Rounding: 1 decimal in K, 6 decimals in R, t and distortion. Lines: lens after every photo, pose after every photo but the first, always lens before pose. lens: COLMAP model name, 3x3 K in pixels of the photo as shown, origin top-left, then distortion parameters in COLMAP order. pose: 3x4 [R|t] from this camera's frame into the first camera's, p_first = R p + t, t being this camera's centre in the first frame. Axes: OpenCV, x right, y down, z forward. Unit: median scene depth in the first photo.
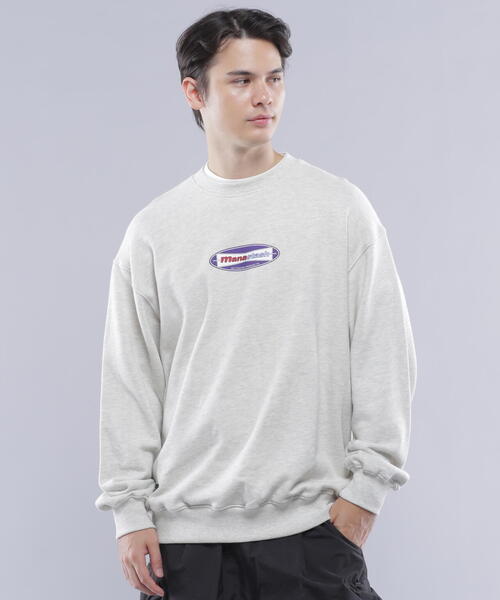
lens RADIAL K [[1494.1, 0, 250.3], [0, 1494.1, 299.7], [0, 0, 1]] dist [0.259466, 0.000000]
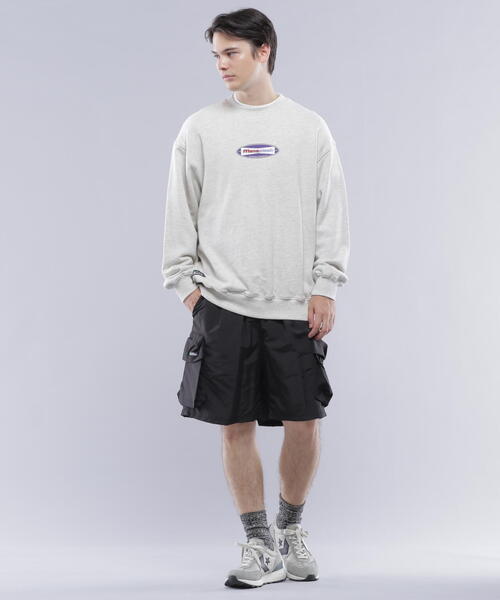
lens RADIAL K [[1494.1, 0, 250.0], [0, 1494.1, 300.0], [0, 0, 1]] dist [0.259466, 0.000000]
pose [[0.999989, -0.004172, 0.002272, -0.018318], [0.003828, 0.990881, 0.134684, -0.093795], [-0.002813, -0.134674, 0.990886, -0.748790]]
